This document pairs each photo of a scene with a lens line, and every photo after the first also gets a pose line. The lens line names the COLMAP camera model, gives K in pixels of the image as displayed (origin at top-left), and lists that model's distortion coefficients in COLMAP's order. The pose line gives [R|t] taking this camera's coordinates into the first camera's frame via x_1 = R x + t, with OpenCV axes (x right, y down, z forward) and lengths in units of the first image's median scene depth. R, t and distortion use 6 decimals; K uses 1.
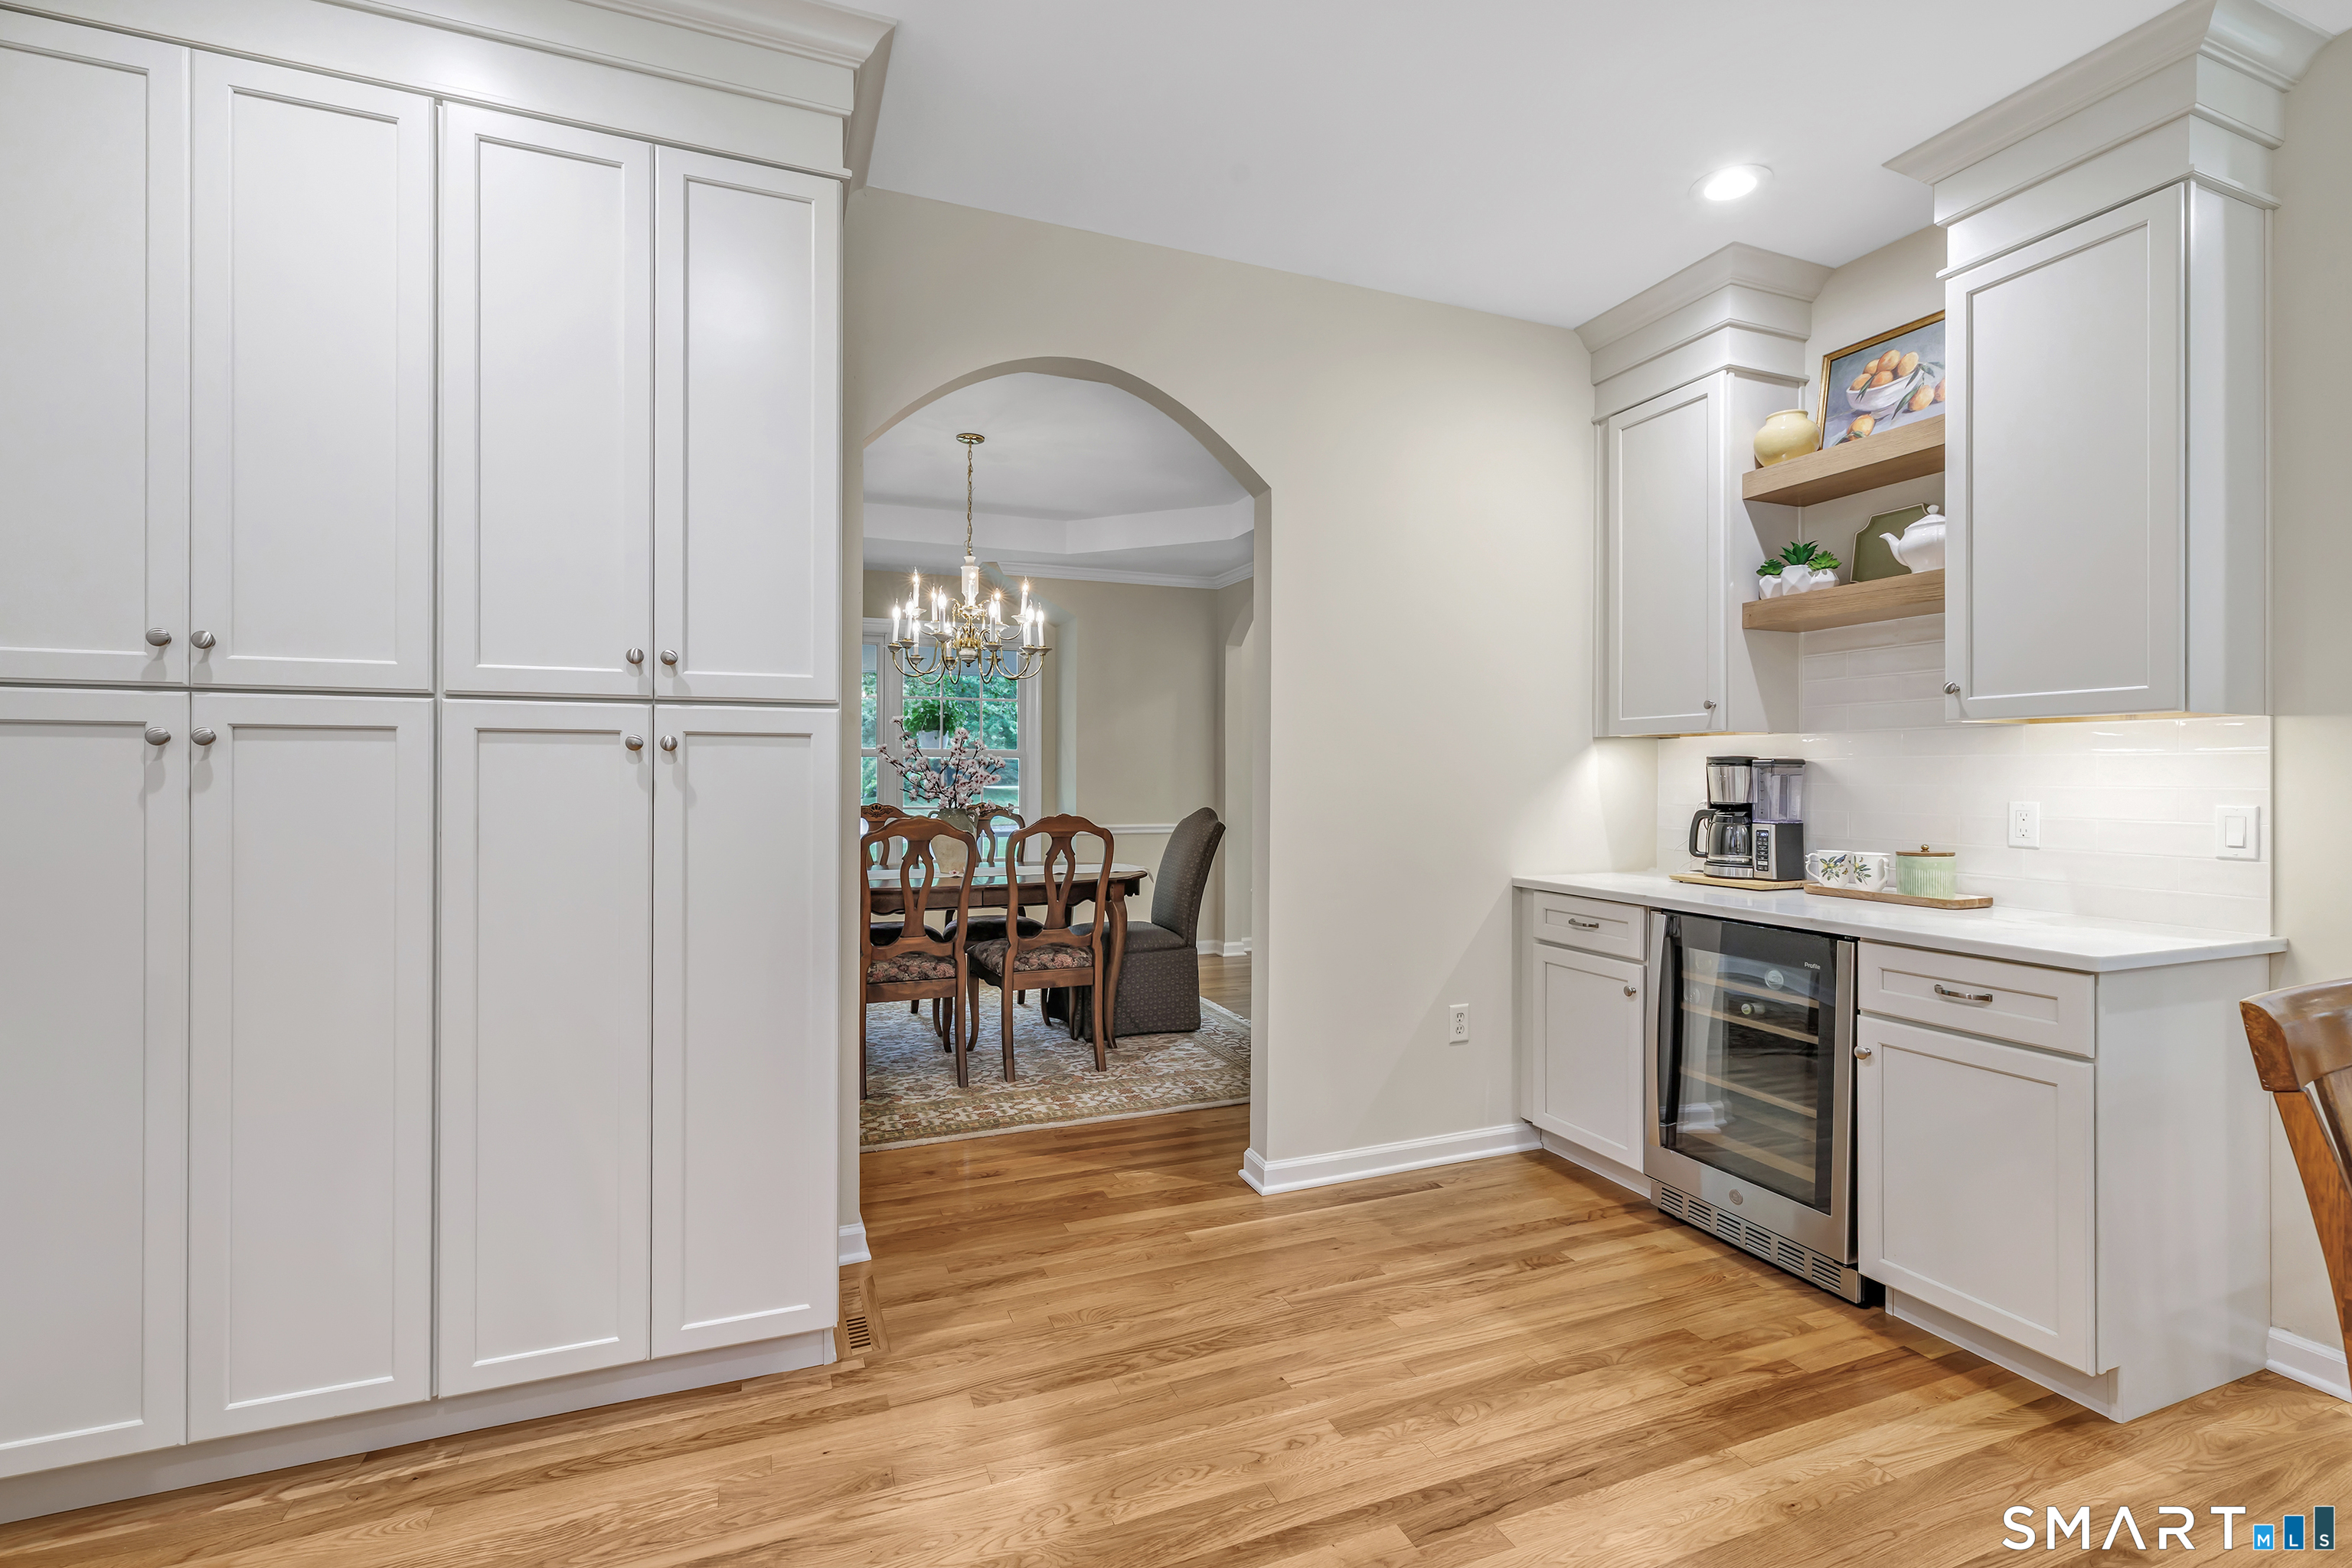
lens RADIAL K [[987.8, 0, 1191.8], [0, 987.8, 779.3], [0, 0, 1]] dist [0.001710, 0.000223]
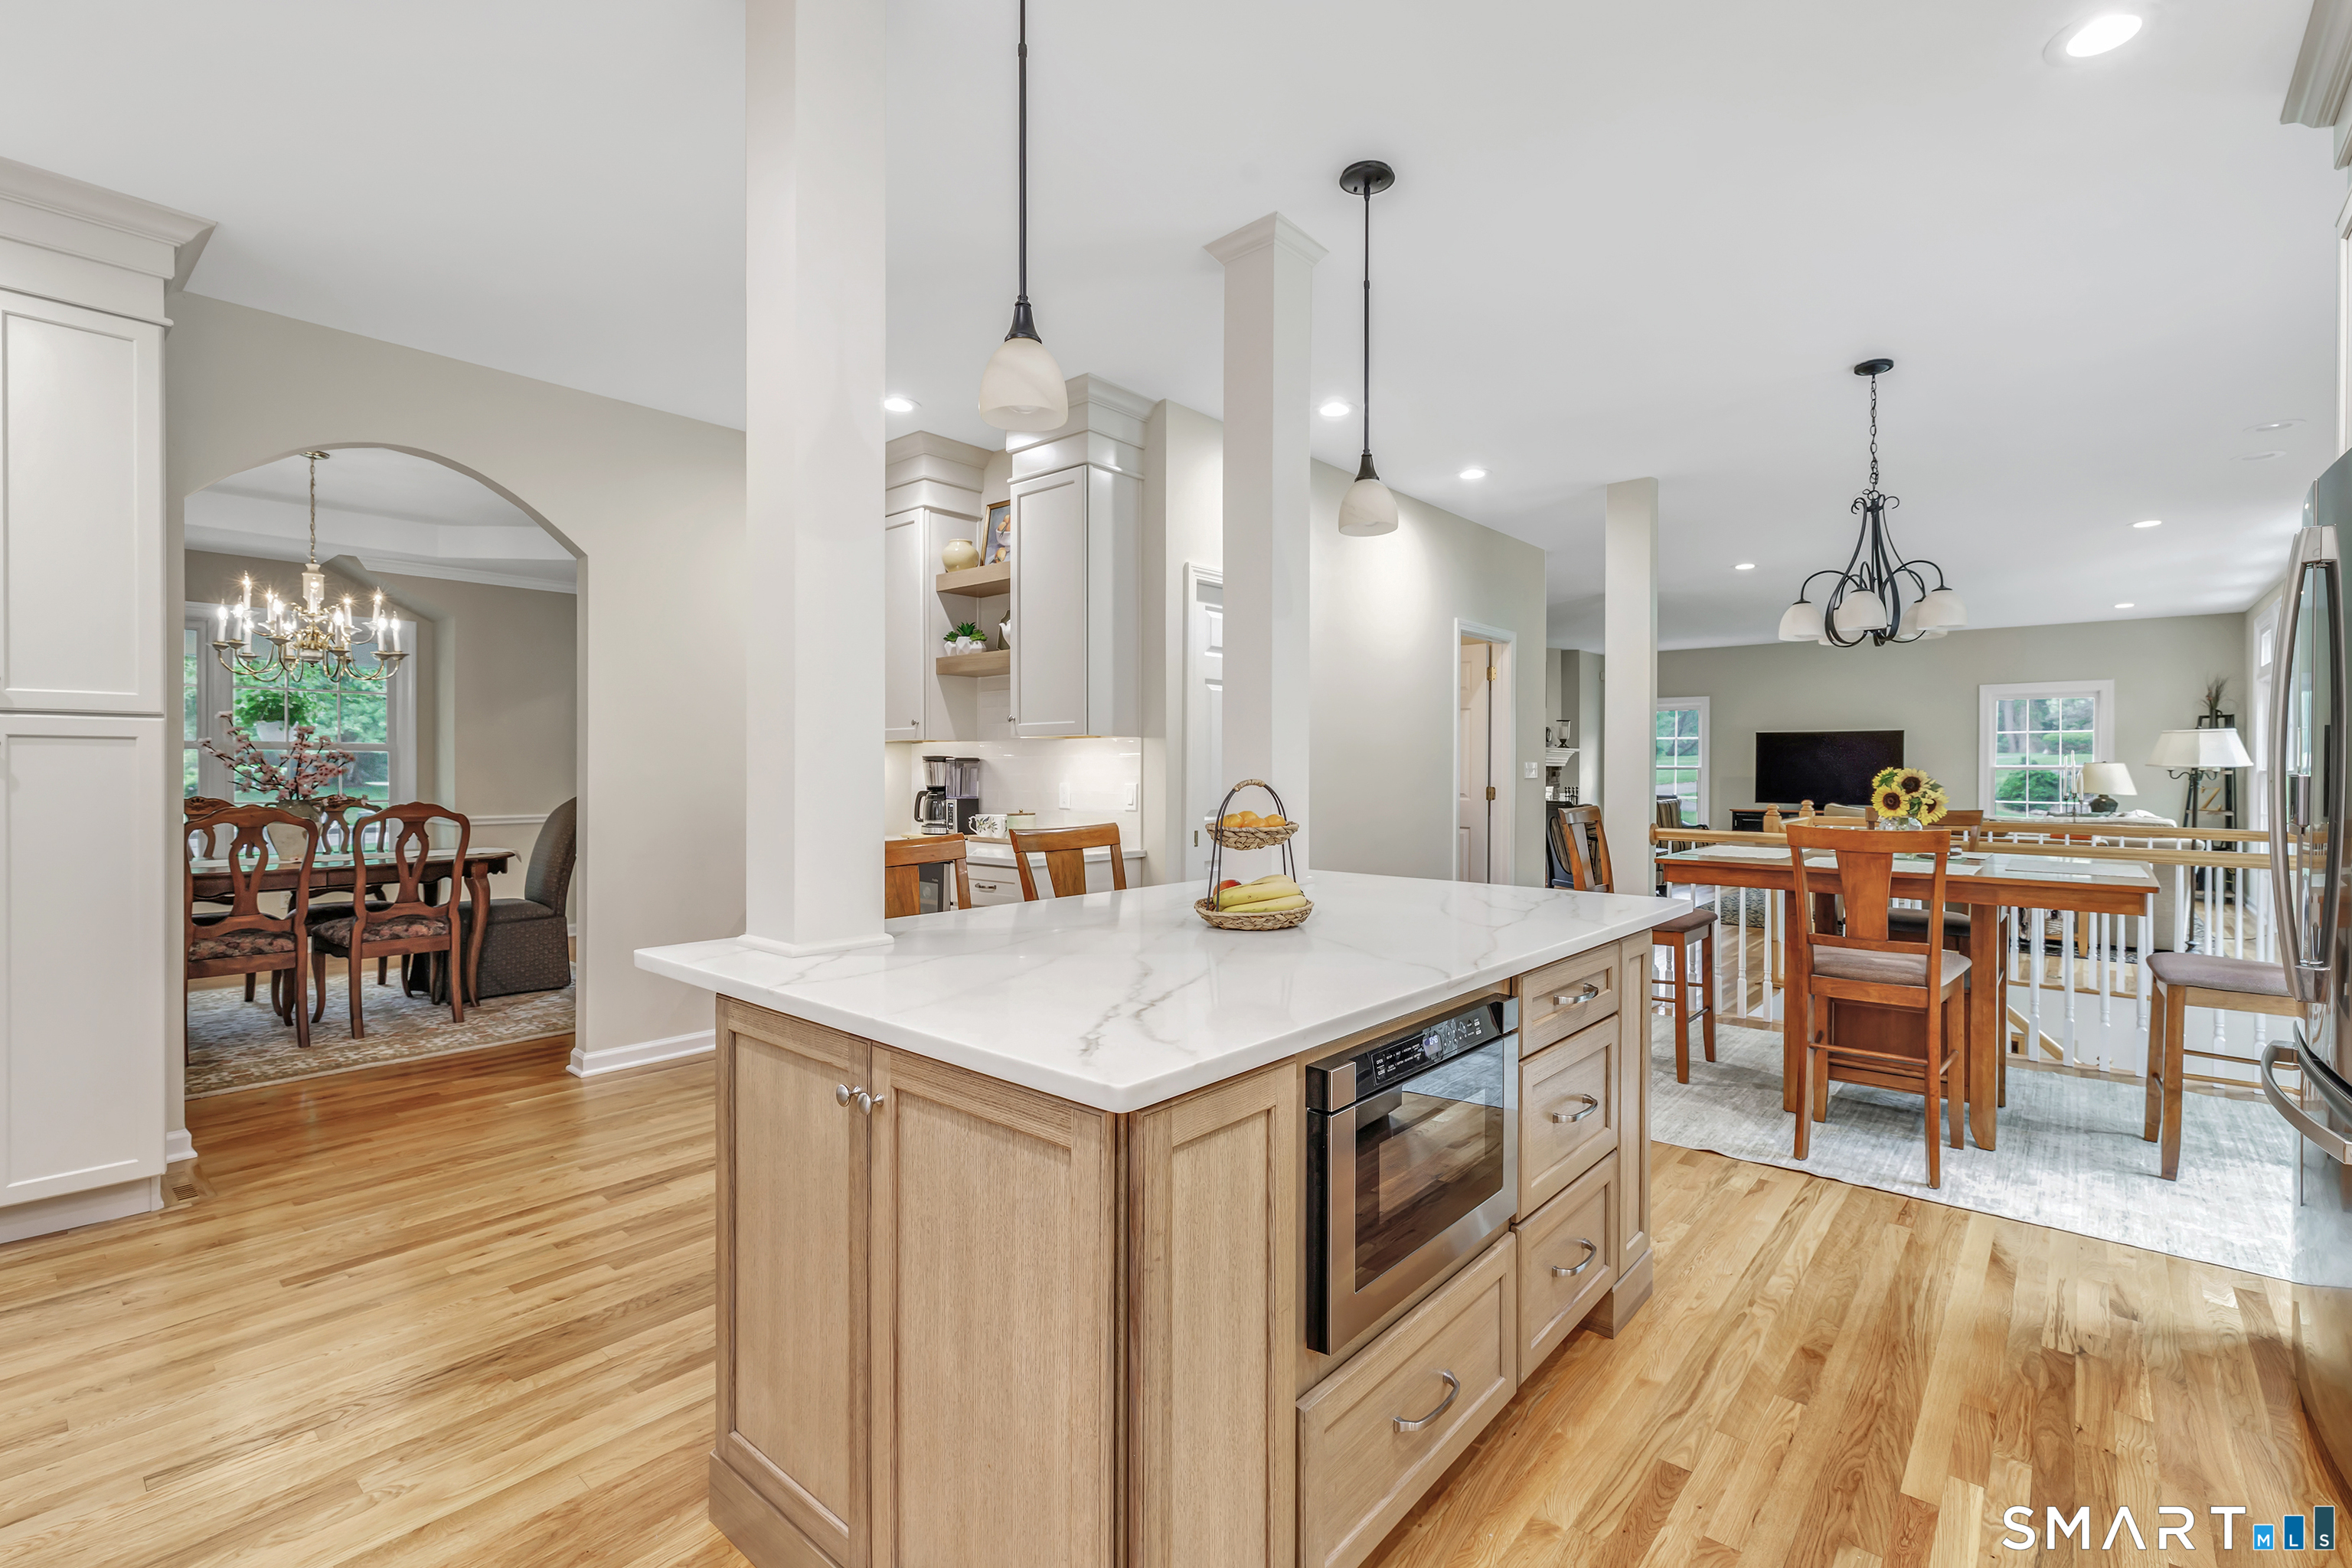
lens RADIAL K [[987.8, 0, 1158.8], [0, 987.8, 777.2], [0, 0, 1]] dist [0.001710, 0.000223]
pose [[0.894385, -0.004429, 0.447276, 0.130983], [0.002511, 0.999985, 0.004881, 0.002682], [-0.447291, -0.003242, 0.894383, -0.422385]]
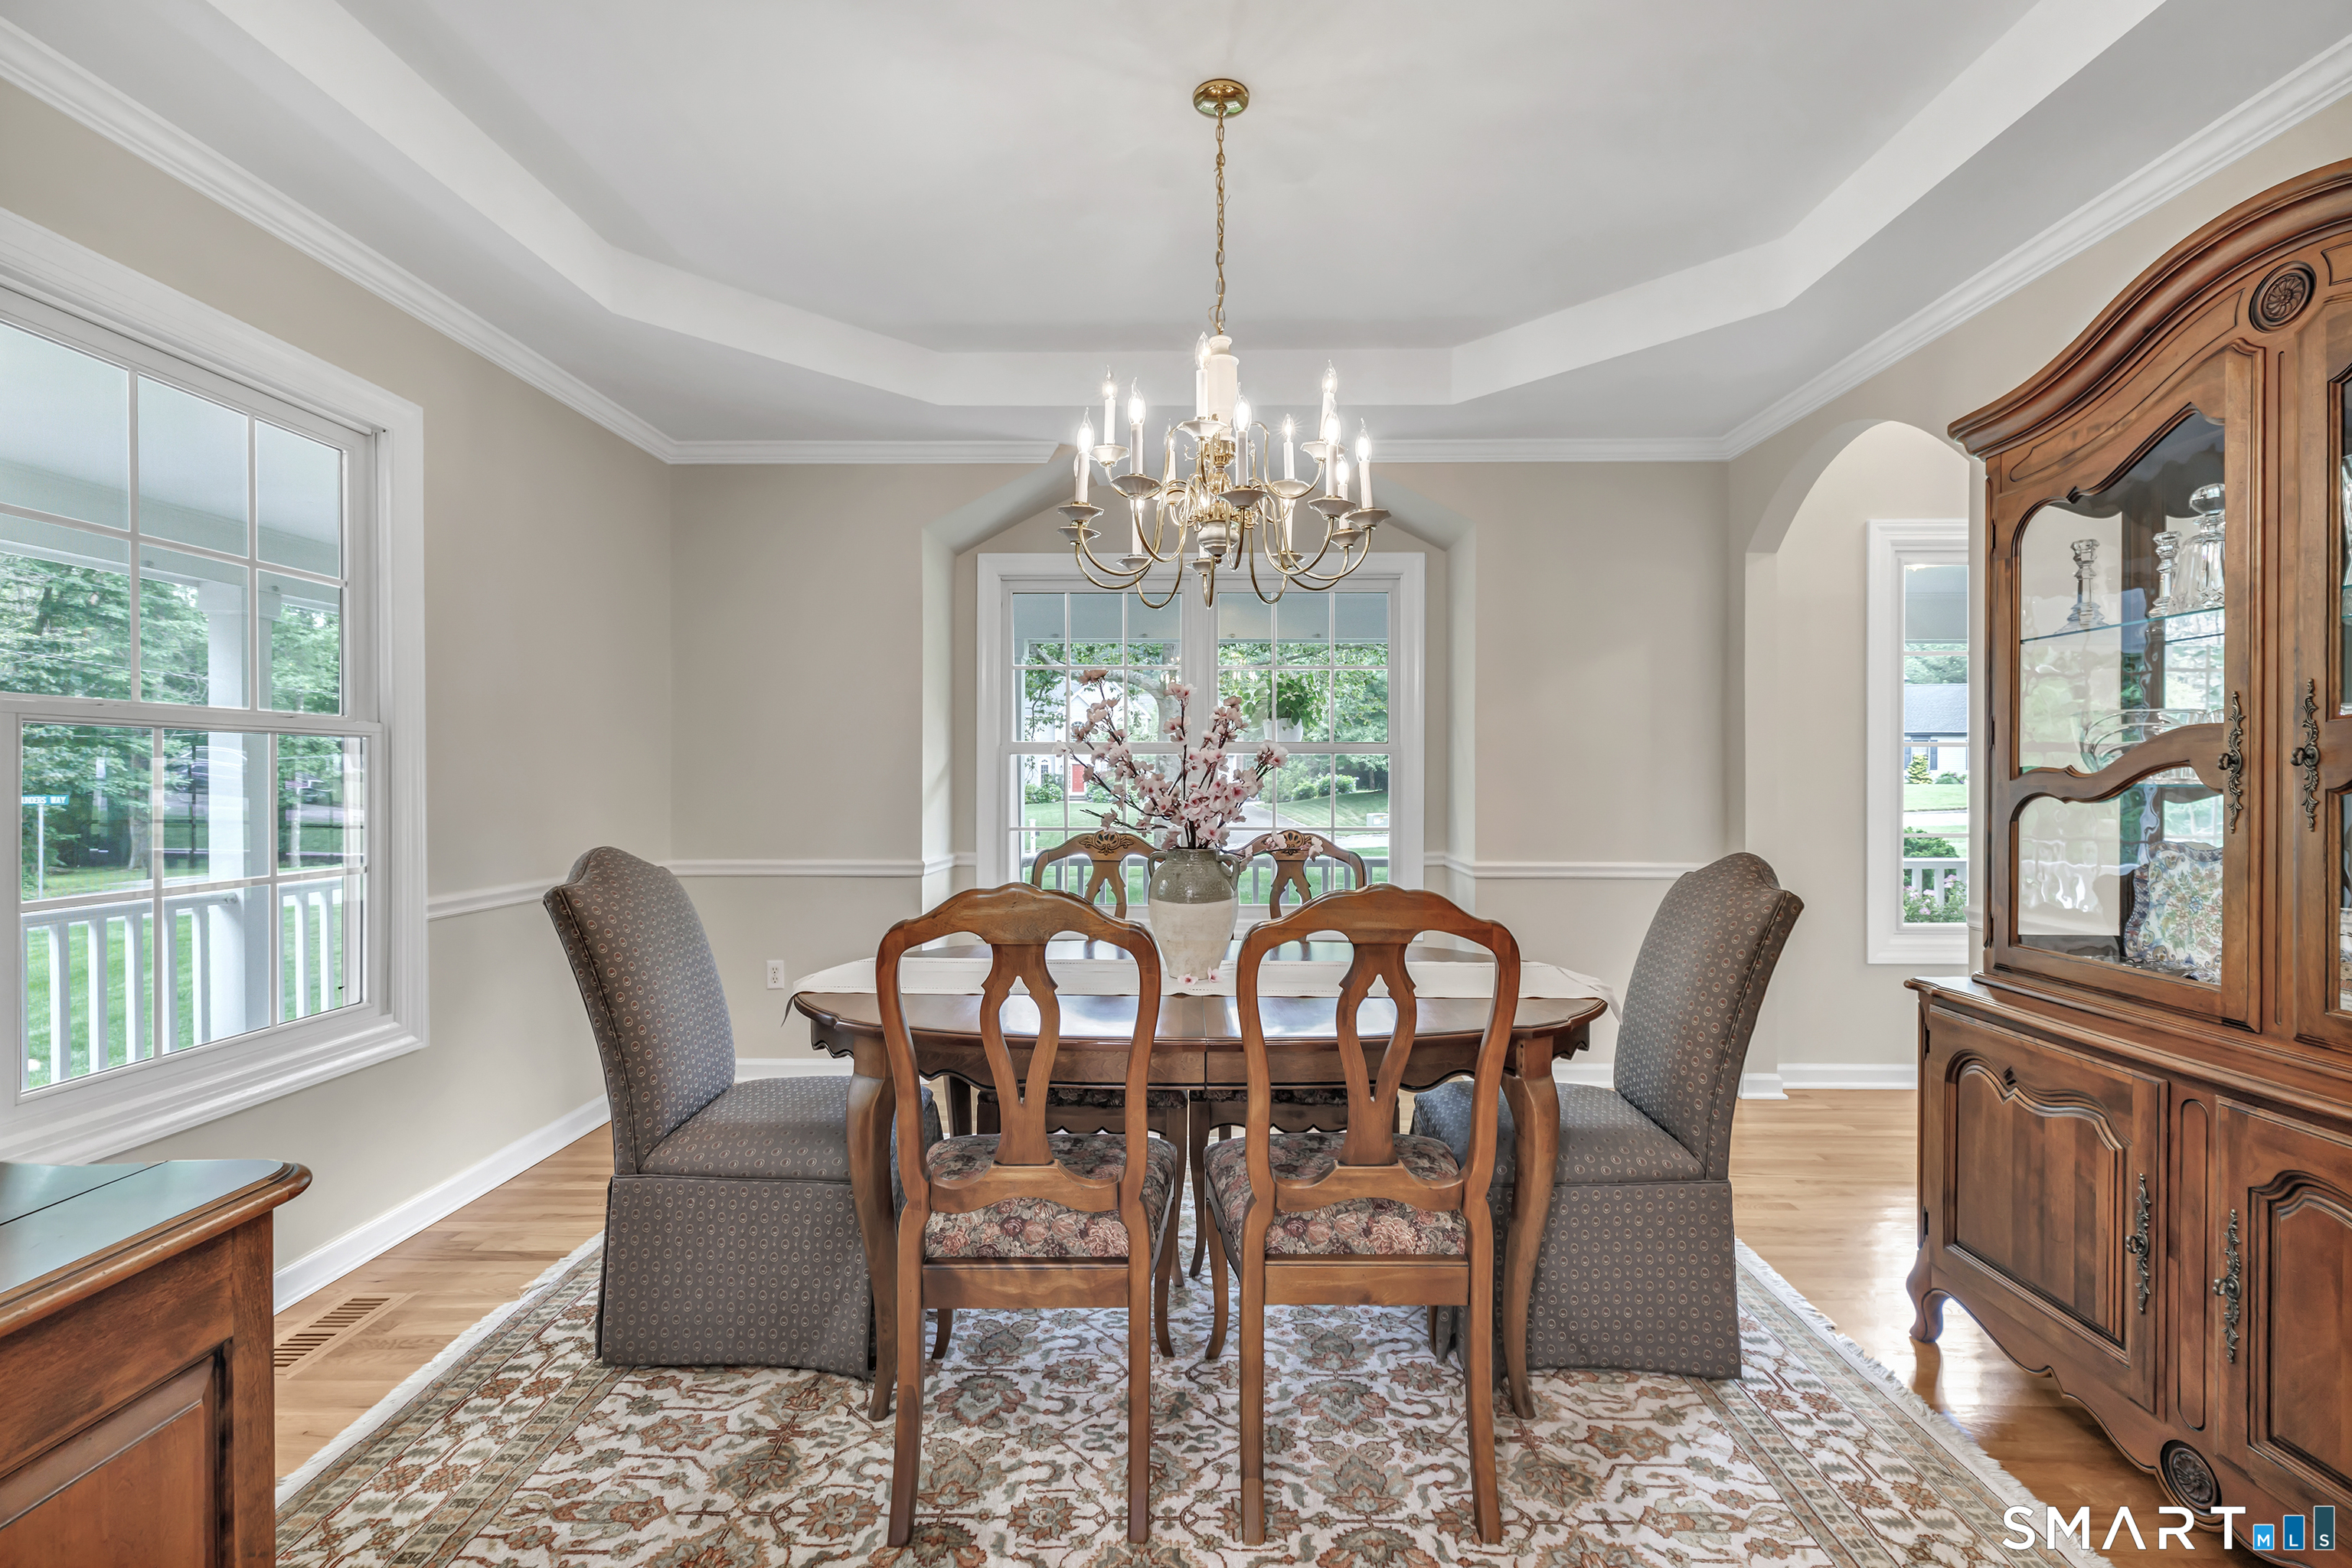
lens RADIAL K [[987.8, 0, 1212.0], [0, 987.8, 775.5], [0, 0, 1]] dist [0.001710, 0.000223]
pose [[0.915657, -0.002355, -0.401953, -0.034190], [0.000716, 0.999991, -0.004226, -0.006233], [0.401960, 0.003582, 0.915650, 0.614901]]
